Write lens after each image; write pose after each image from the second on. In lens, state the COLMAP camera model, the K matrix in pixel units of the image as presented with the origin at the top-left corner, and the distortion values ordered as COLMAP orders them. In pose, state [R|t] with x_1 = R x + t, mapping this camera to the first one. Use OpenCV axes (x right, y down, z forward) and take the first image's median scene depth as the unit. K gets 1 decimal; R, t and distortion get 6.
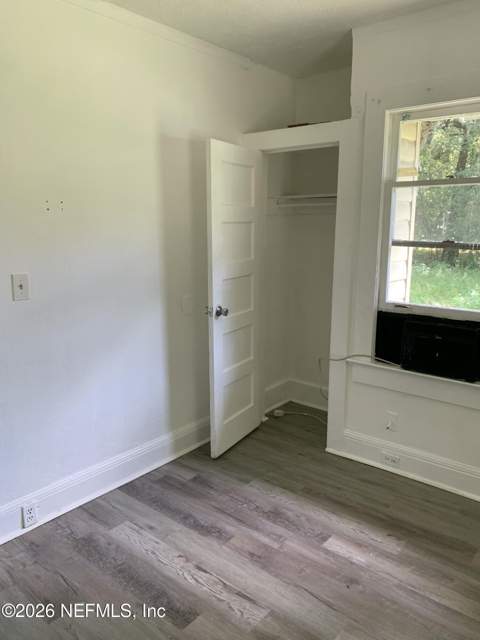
lens RADIAL K [[487.5, 0, 244.7], [0, 487.5, 323.5], [0, 0, 1]] dist [0.029399, -0.032304]
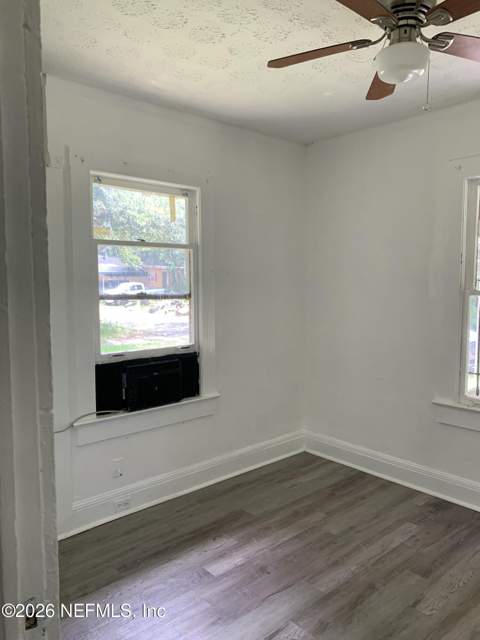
lens RADIAL K [[487.5, 0, 238.2], [0, 487.5, 337.2], [0, 0, 1]] dist [0.029399, -0.032304]
pose [[0.155937, -0.117445, 0.980760, -0.726969], [0.204497, 0.975233, 0.084269, -0.117775], [-0.966367, 0.187422, 0.176092, 0.593530]]
